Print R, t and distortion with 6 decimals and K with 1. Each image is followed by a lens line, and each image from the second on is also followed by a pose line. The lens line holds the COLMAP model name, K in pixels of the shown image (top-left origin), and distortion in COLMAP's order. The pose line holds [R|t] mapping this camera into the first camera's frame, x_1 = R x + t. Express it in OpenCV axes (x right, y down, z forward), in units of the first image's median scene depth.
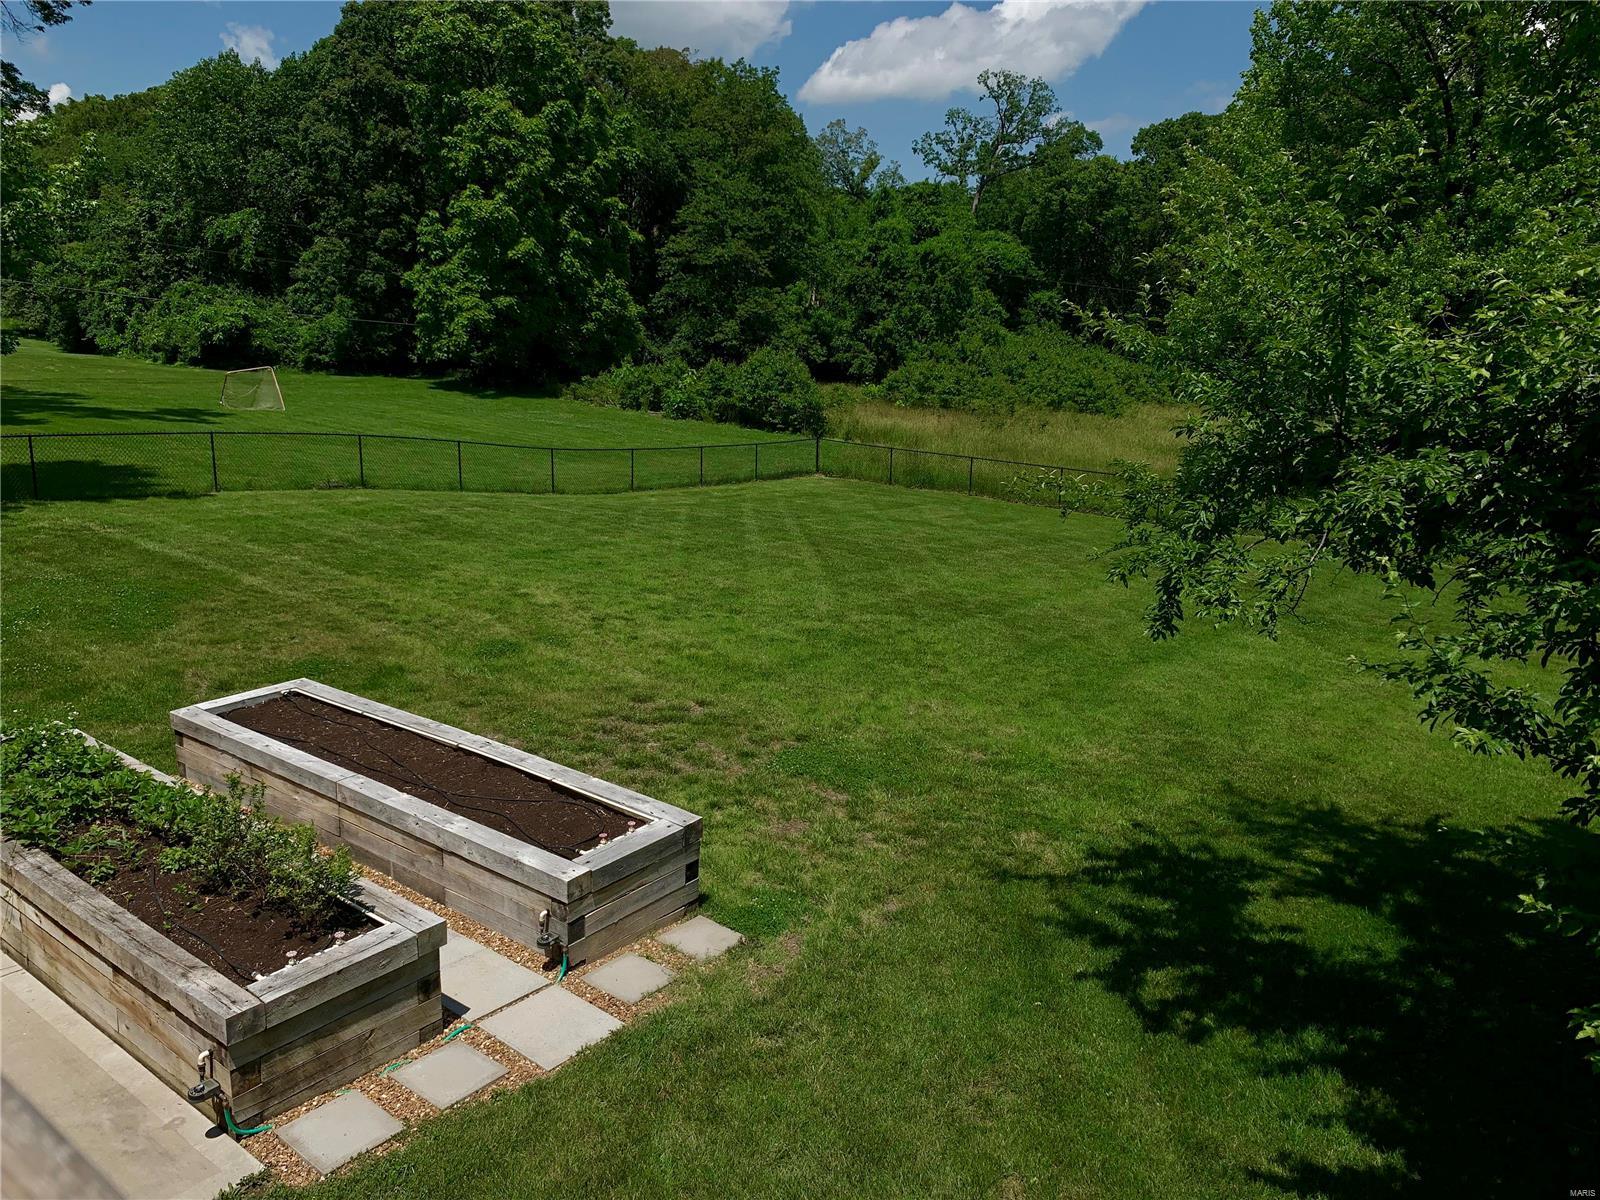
lens RADIAL K [[1216.7, 0, 787.0], [0, 1216.7, 595.7], [0, 0, 1]] dist [0.031679, -0.040603]
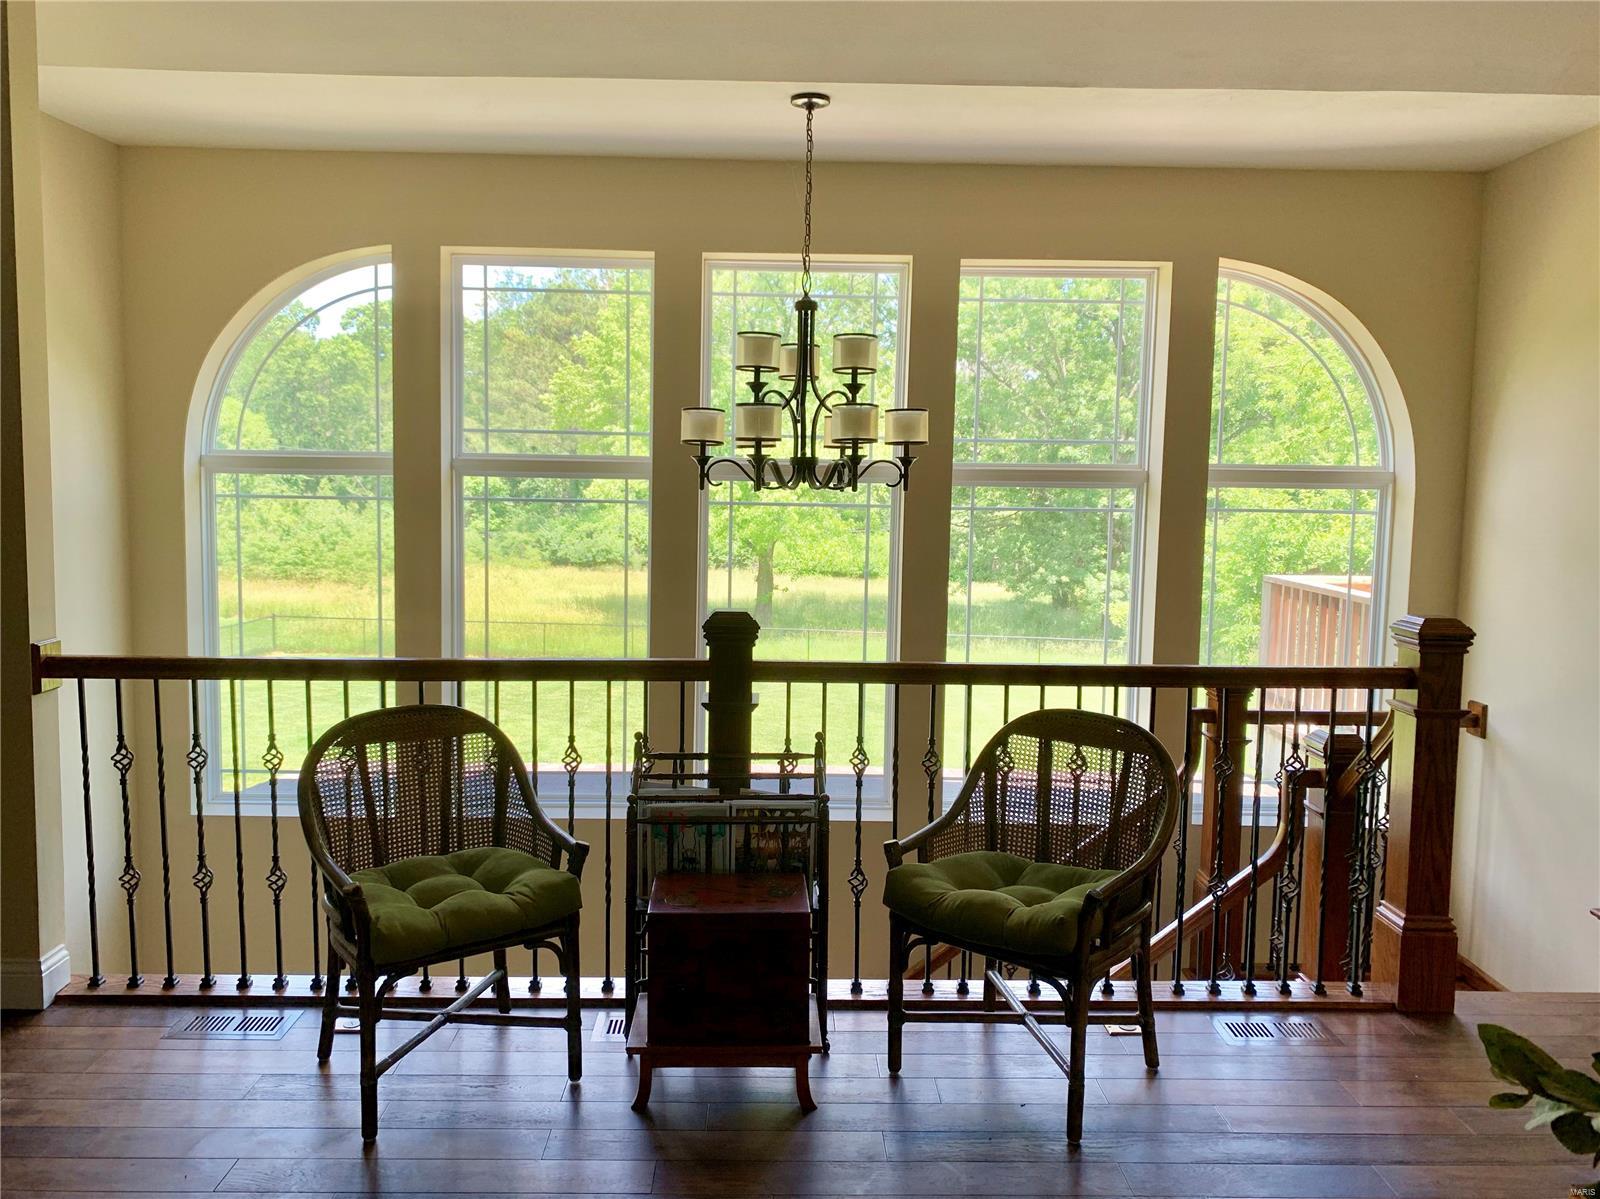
lens RADIAL K [[1216.7, 0, 795.8], [0, 1216.7, 591.1], [0, 0, 1]] dist [0.031679, -0.040603]
pose [[0.774617, -0.069996, 0.628546, -0.771333], [0.150330, 0.985749, -0.075491, -0.030332], [-0.614304, 0.152966, 0.774100, -0.100929]]
